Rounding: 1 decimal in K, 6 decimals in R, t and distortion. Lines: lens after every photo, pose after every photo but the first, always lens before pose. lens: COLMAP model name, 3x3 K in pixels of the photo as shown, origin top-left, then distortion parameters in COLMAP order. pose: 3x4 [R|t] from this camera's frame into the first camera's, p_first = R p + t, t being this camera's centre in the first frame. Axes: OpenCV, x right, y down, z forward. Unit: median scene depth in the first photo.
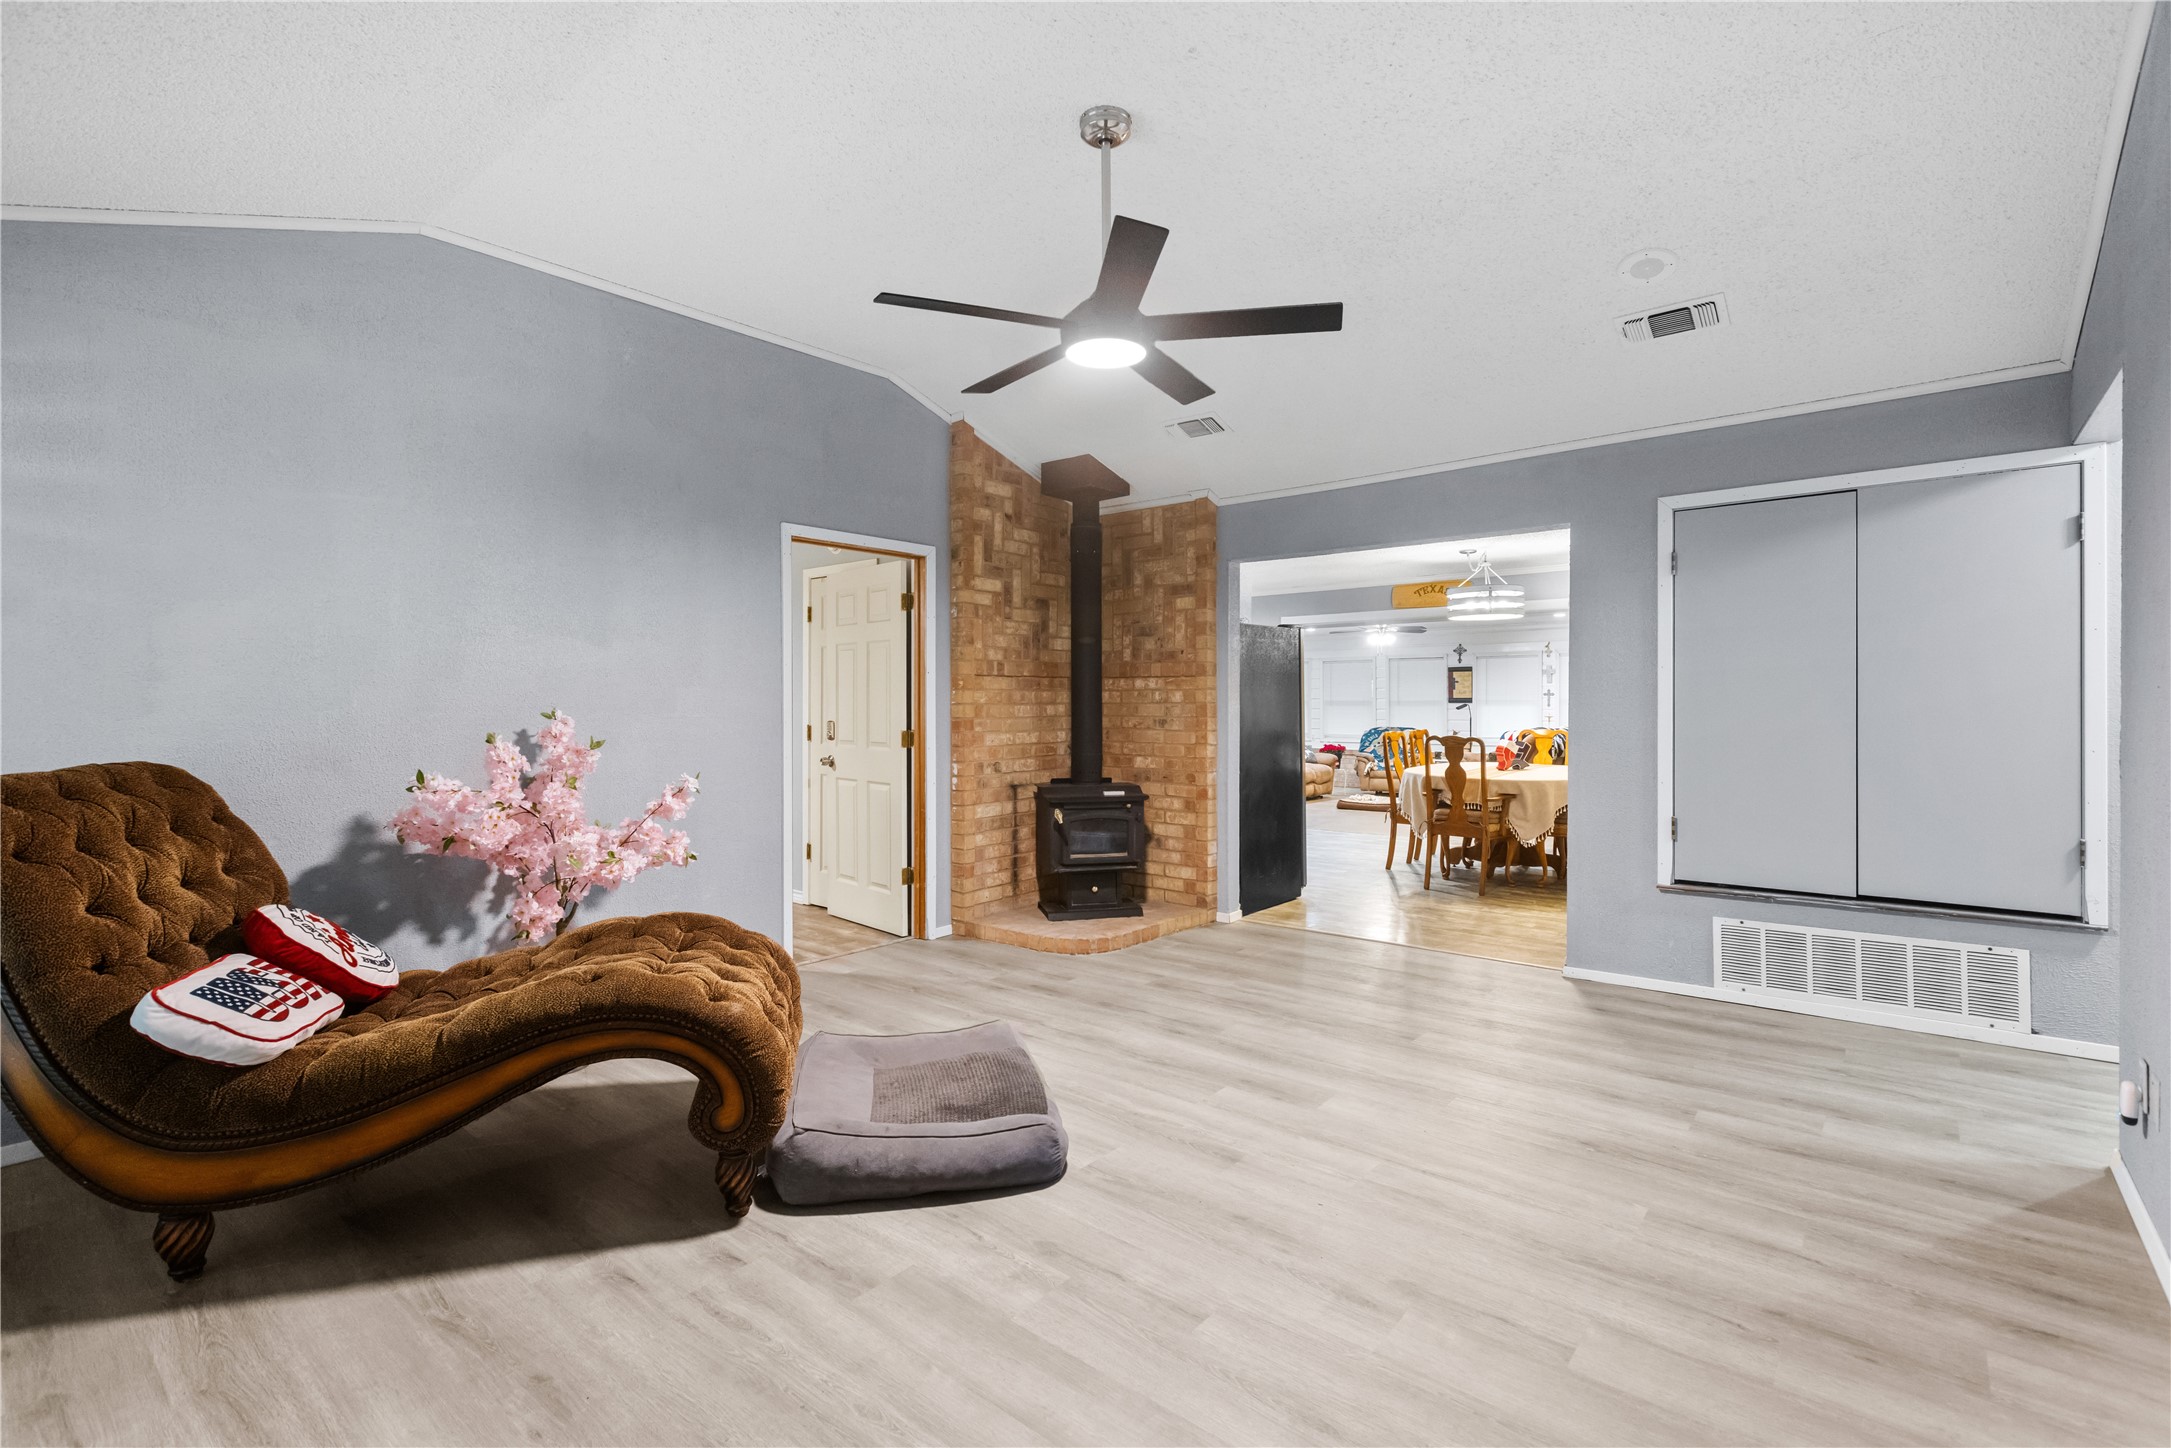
lens RADIAL K [[983.5, 0, 1071.2], [0, 983.5, 720.6], [0, 0, 1]] dist [-0.001206, -0.000143]
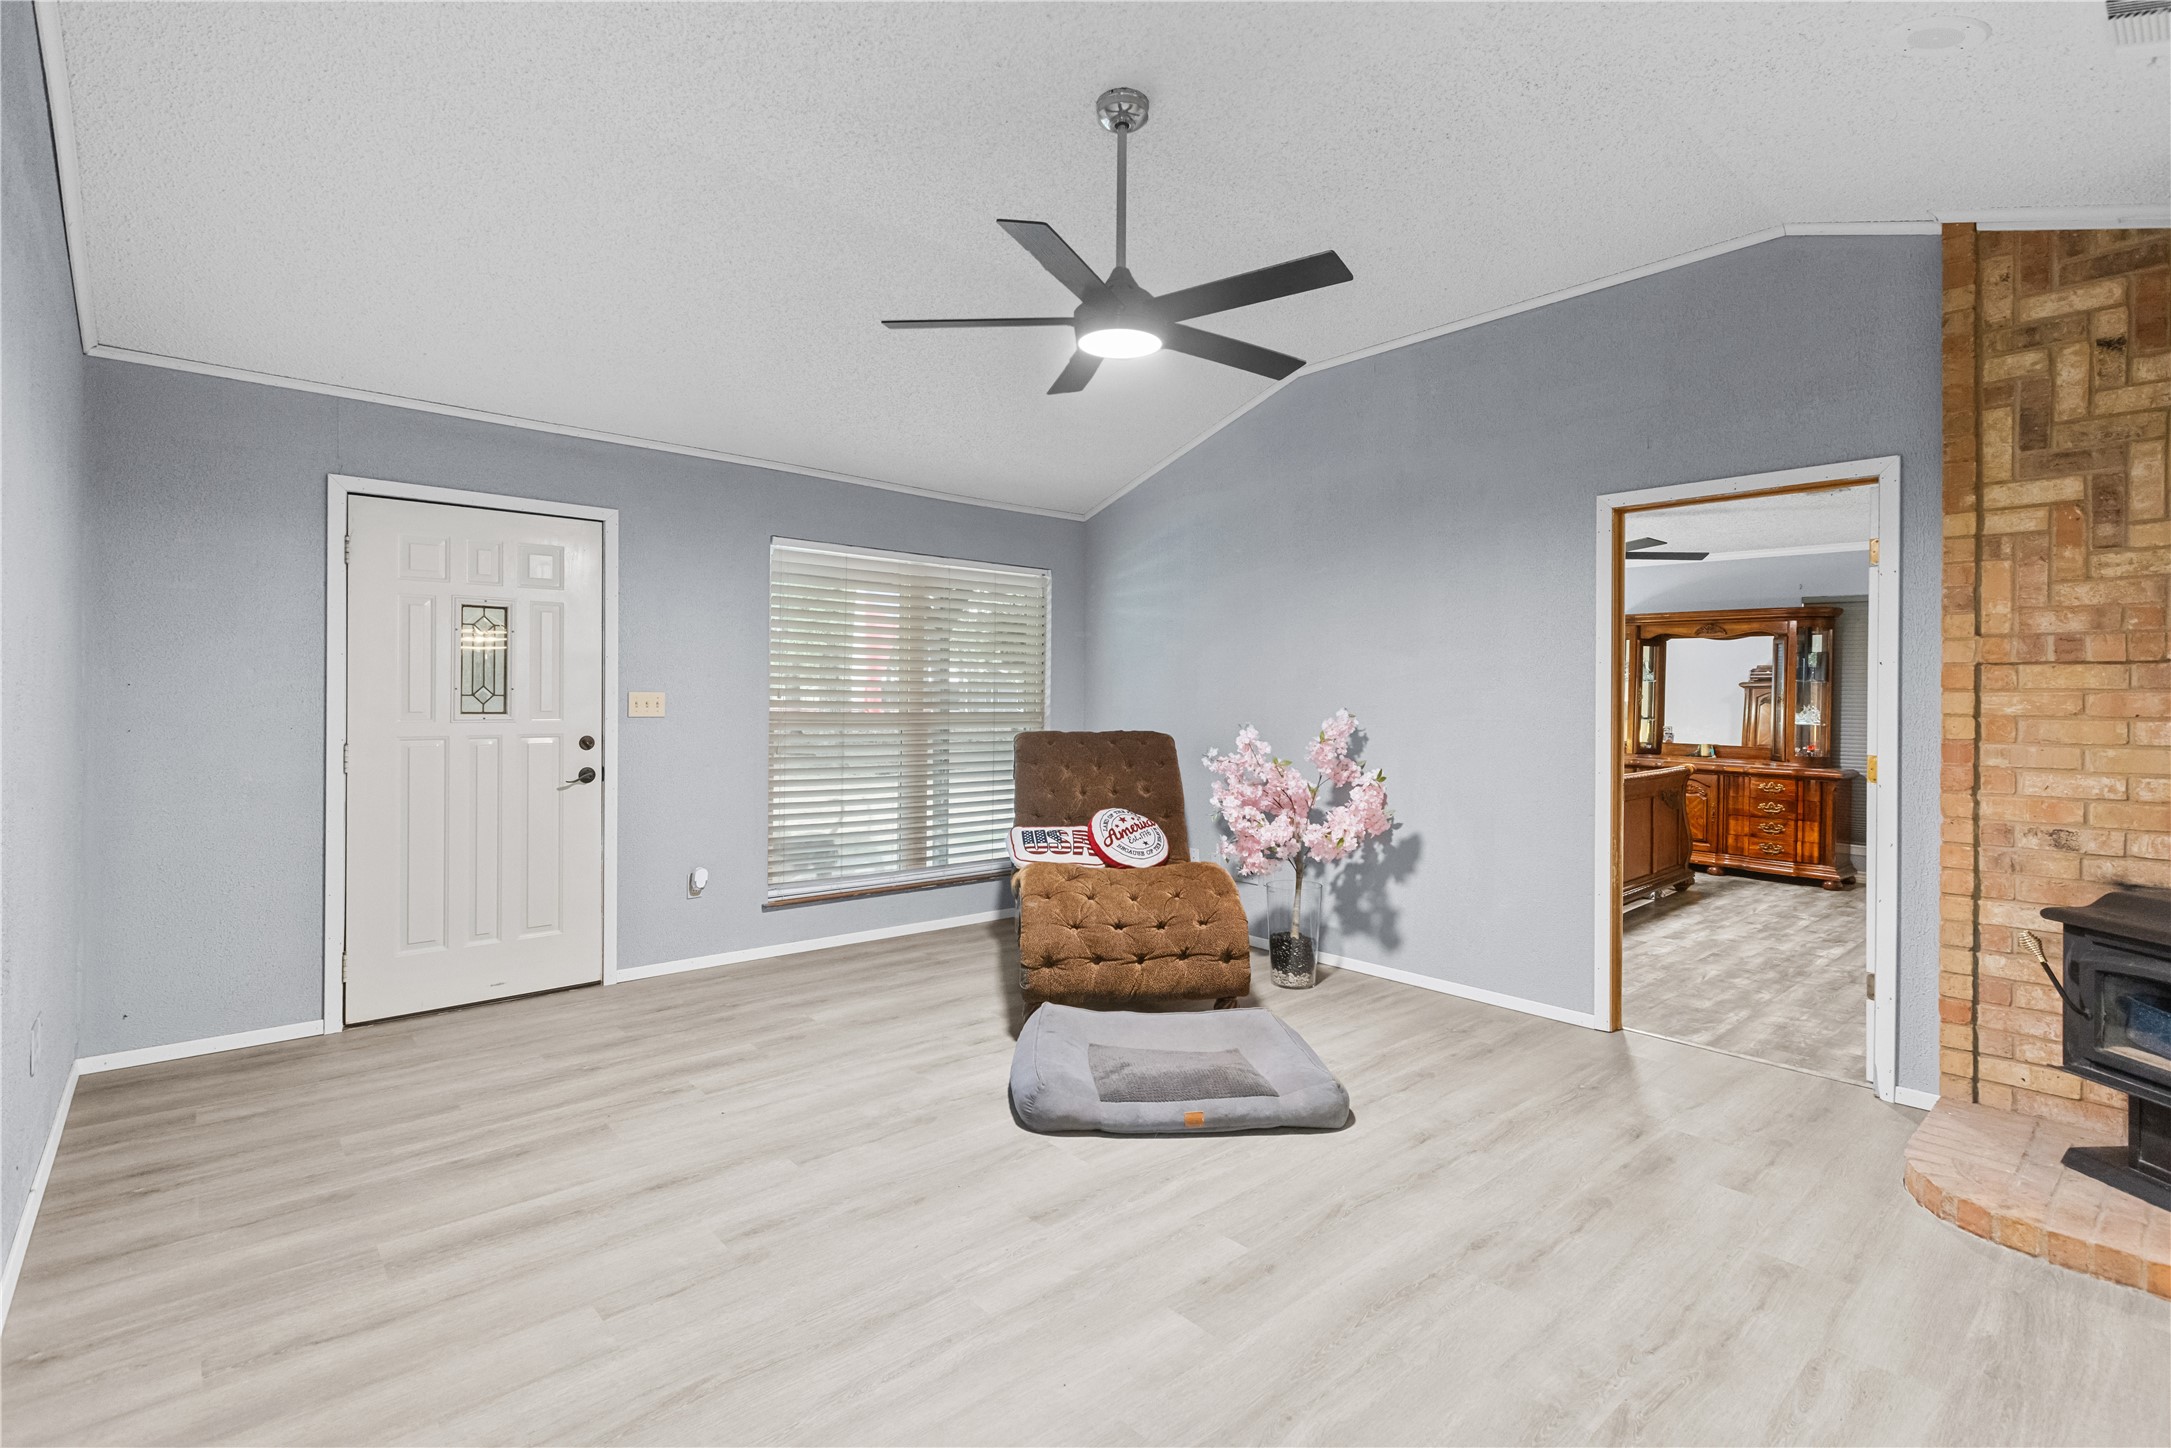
lens RADIAL K [[983.5, 0, 1077.9], [0, 983.5, 707.5], [0, 0, 1]] dist [-0.001206, -0.000143]
pose [[-0.136778, 0.011384, -0.990536, 0.659810], [-0.027348, 0.999509, 0.015264, -0.020592], [0.990224, 0.029177, -0.136400, 0.726119]]
